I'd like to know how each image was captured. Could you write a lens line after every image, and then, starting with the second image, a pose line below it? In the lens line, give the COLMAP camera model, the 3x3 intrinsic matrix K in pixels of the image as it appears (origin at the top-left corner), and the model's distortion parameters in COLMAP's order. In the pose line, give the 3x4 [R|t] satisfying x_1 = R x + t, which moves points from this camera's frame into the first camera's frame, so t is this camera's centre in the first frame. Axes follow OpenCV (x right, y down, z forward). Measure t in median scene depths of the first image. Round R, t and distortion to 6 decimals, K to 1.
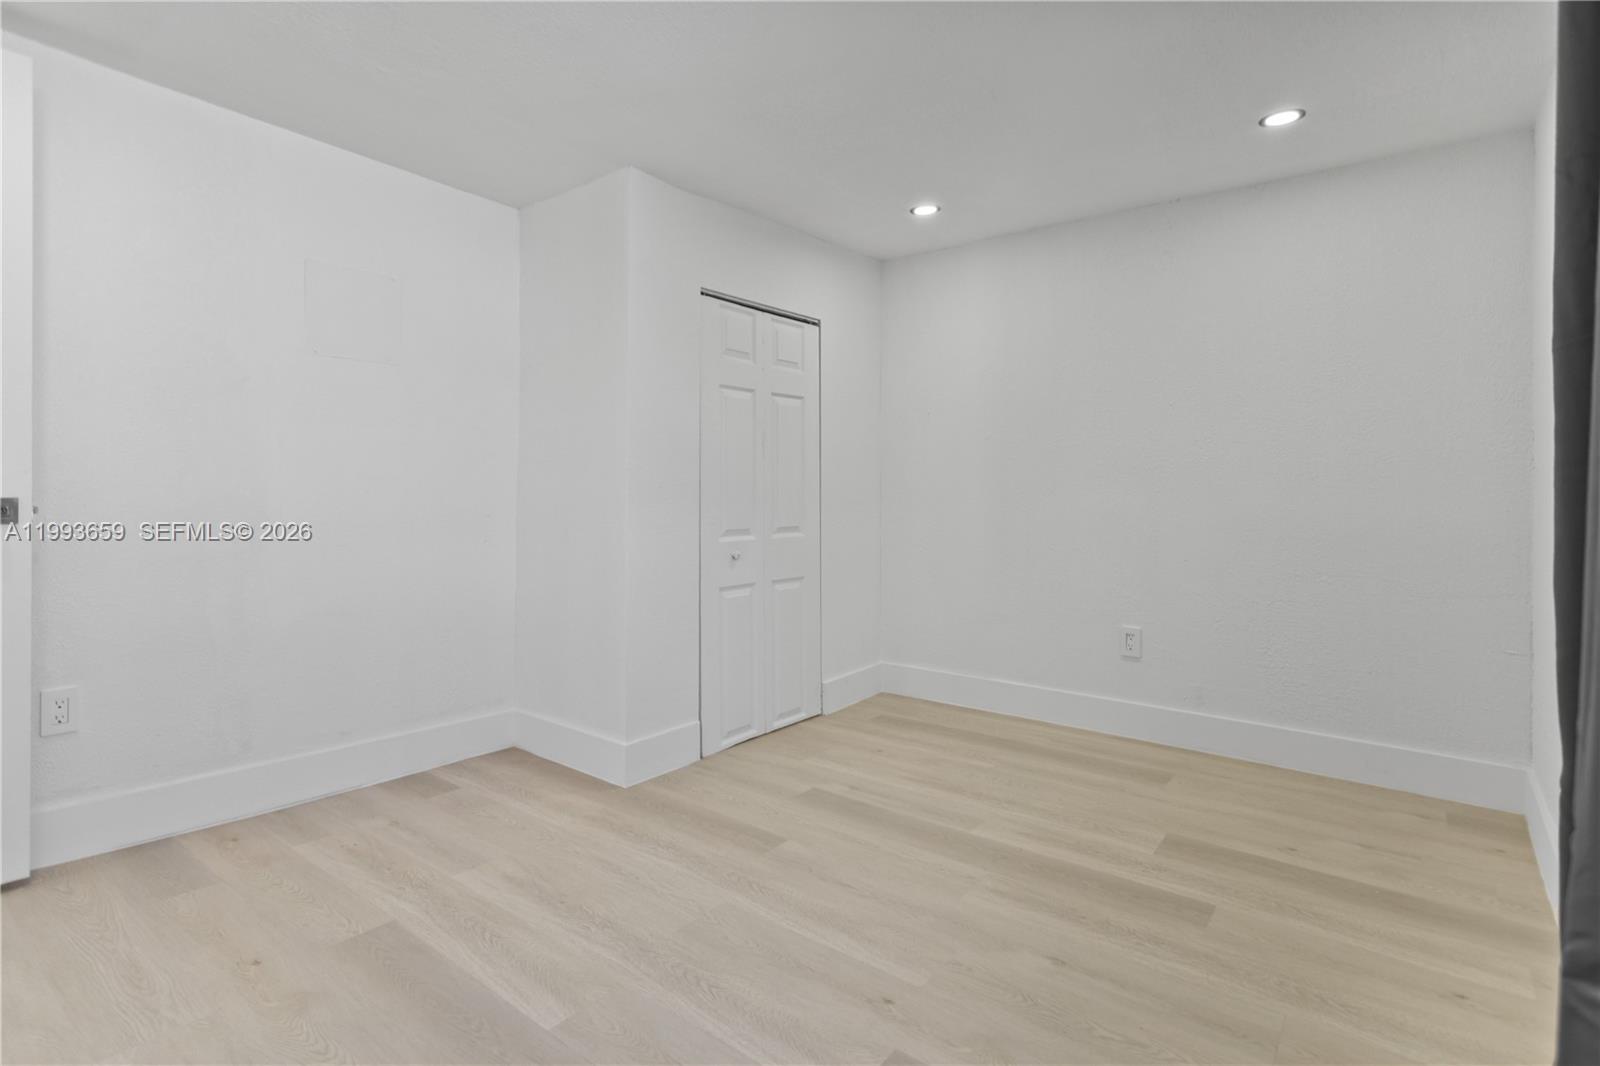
lens RADIAL K [[775.0, 0, 793.6], [0, 775.0, 496.8], [0, 0, 1]] dist [0.000565, 0.000273]
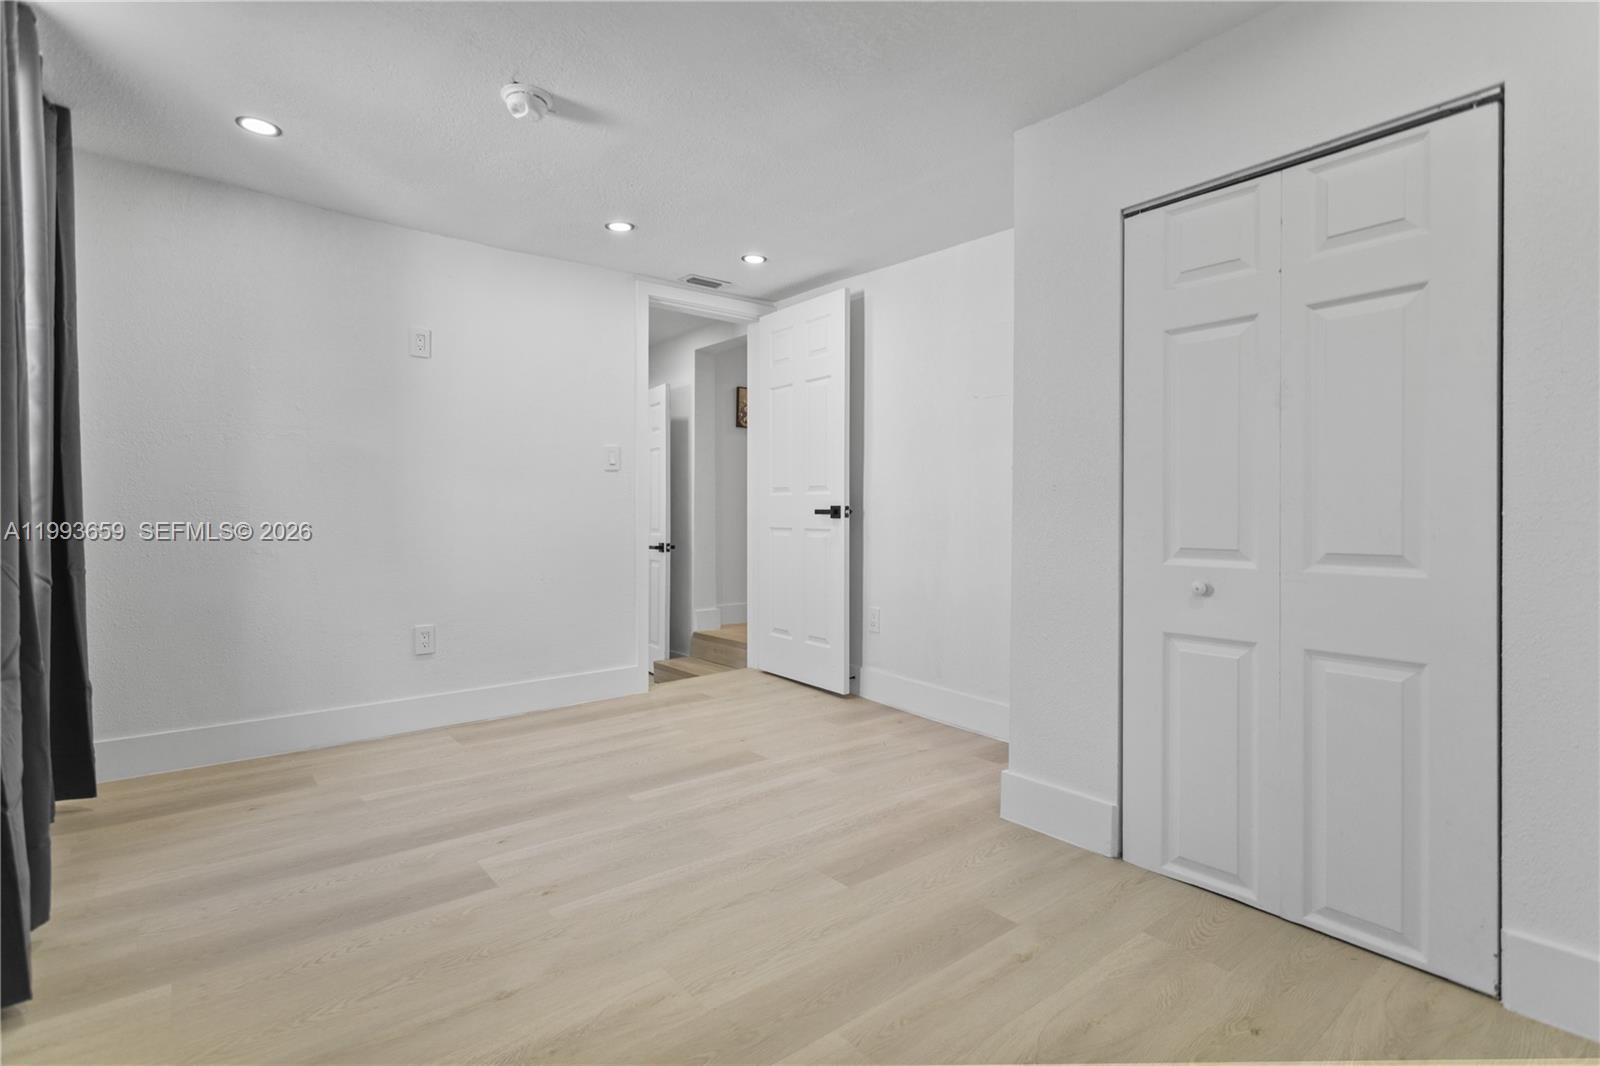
lens RADIAL K [[762.8, 0, 805.9], [0, 762.8, 529.5], [0, 0, 1]] dist [-0.000548, 0.001403]
pose [[-0.204833, 0.008458, -0.978760, 0.815918], [-0.014752, 0.999822, 0.011727, 0.032276], [0.978686, 0.016841, -0.204672, 1.094810]]
